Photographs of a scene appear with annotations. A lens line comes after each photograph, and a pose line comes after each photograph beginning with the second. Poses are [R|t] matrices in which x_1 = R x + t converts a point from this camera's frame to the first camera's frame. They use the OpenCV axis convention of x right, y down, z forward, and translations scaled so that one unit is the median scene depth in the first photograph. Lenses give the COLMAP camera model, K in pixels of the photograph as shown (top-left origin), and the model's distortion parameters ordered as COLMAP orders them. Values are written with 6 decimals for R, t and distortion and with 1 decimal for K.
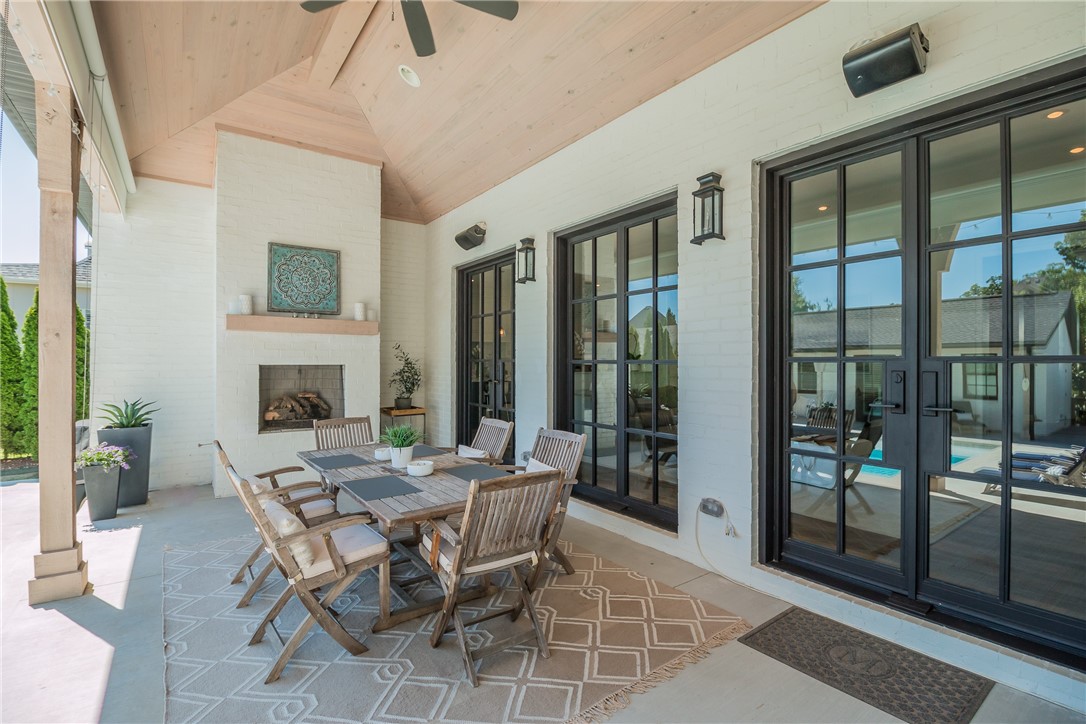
lens RADIAL K [[509.0, 0, 543.0], [0, 509.0, 362.0], [0, 0, 1]] dist [0.000689, 0.000041]
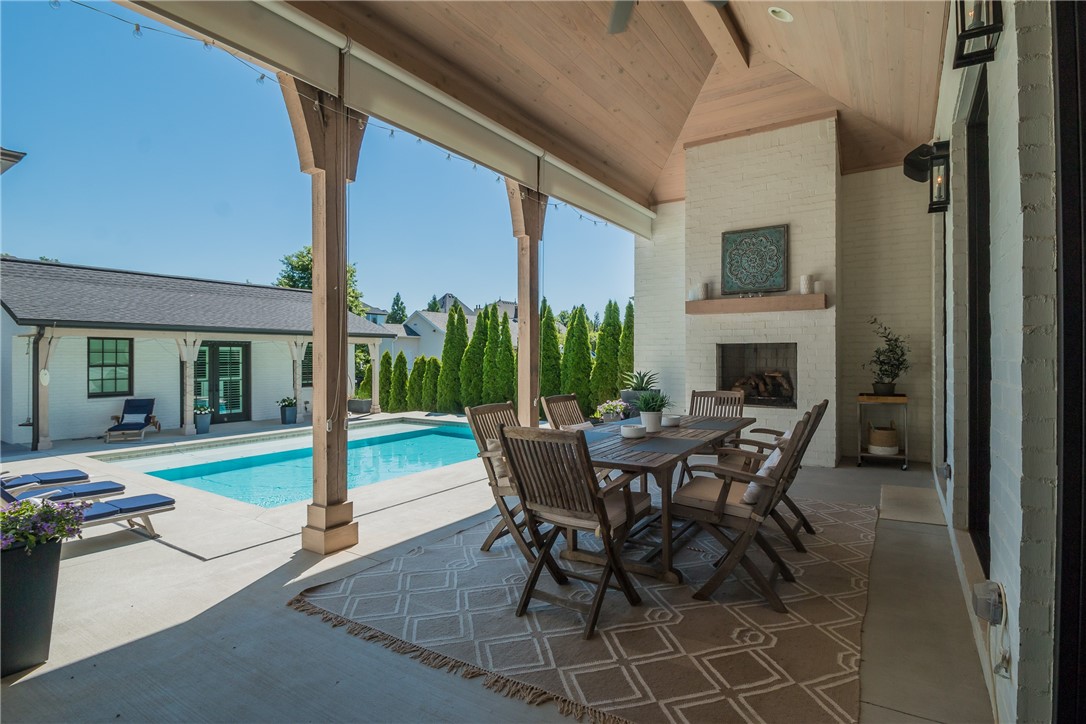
lens RADIAL K [[523.4, 0, 589.6], [0, 523.4, 358.7], [0, 0, 1]] dist [-0.001079, 0.000013]
pose [[0.390157, 0.002704, -0.920744, 0.394075], [0.001173, 0.999993, 0.003434, 0.034380], [0.920747, -0.002420, 0.390152, 0.290296]]
